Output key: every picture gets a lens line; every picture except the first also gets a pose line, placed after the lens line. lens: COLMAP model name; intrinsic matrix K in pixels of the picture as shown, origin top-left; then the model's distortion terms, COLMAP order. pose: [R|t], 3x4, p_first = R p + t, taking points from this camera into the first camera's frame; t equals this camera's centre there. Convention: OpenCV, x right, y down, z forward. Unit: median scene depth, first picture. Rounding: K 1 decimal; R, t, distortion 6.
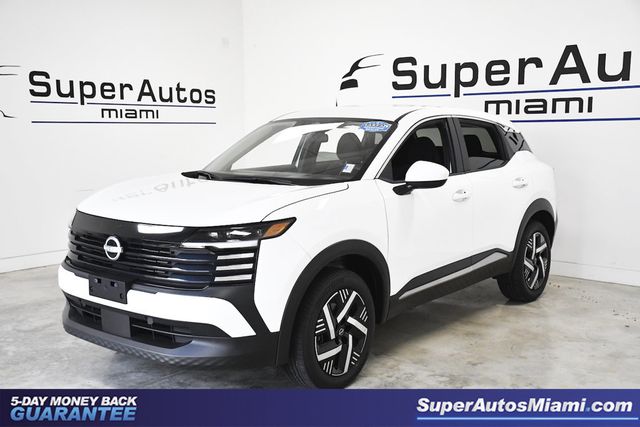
lens RADIAL K [[743.2, 0, 320.0], [0, 743.2, 213.5], [0, 0, 1]] dist [0.010851, 0.394910]
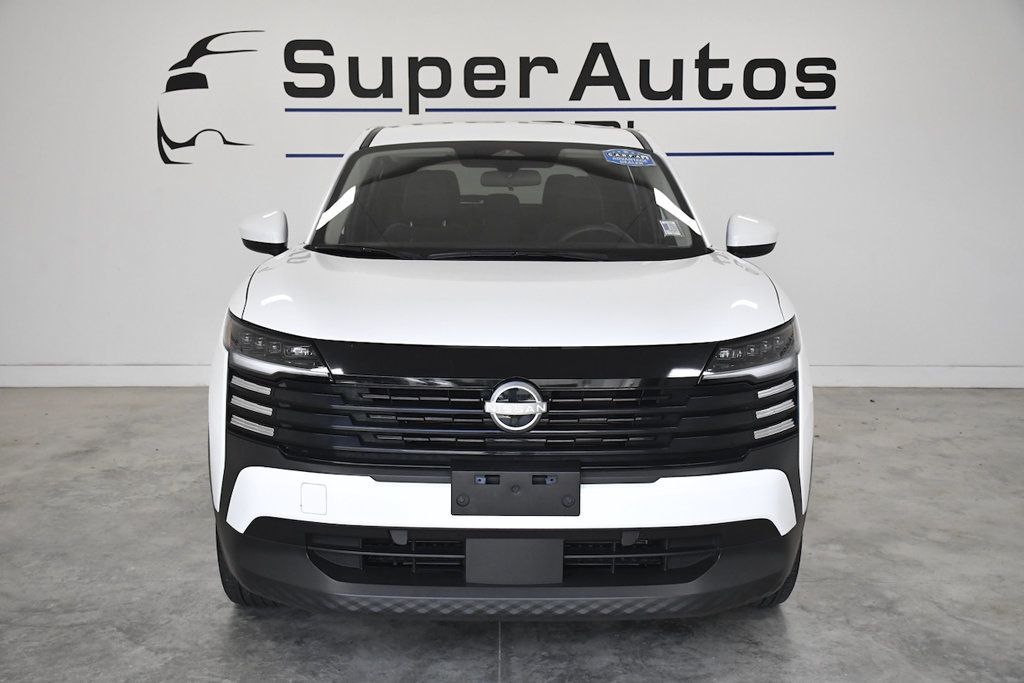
lens RADIAL K [[1169.3, 0, 512.0], [0, 1169.3, 341.5], [0, 0, 1]] dist [0.013295, 0.335310]
pose [[0.764080, -0.091247, 0.638635, -0.405590], [0.073046, 0.995817, 0.054886, -0.019335], [-0.640972, 0.004713, 0.767550, 0.232332]]
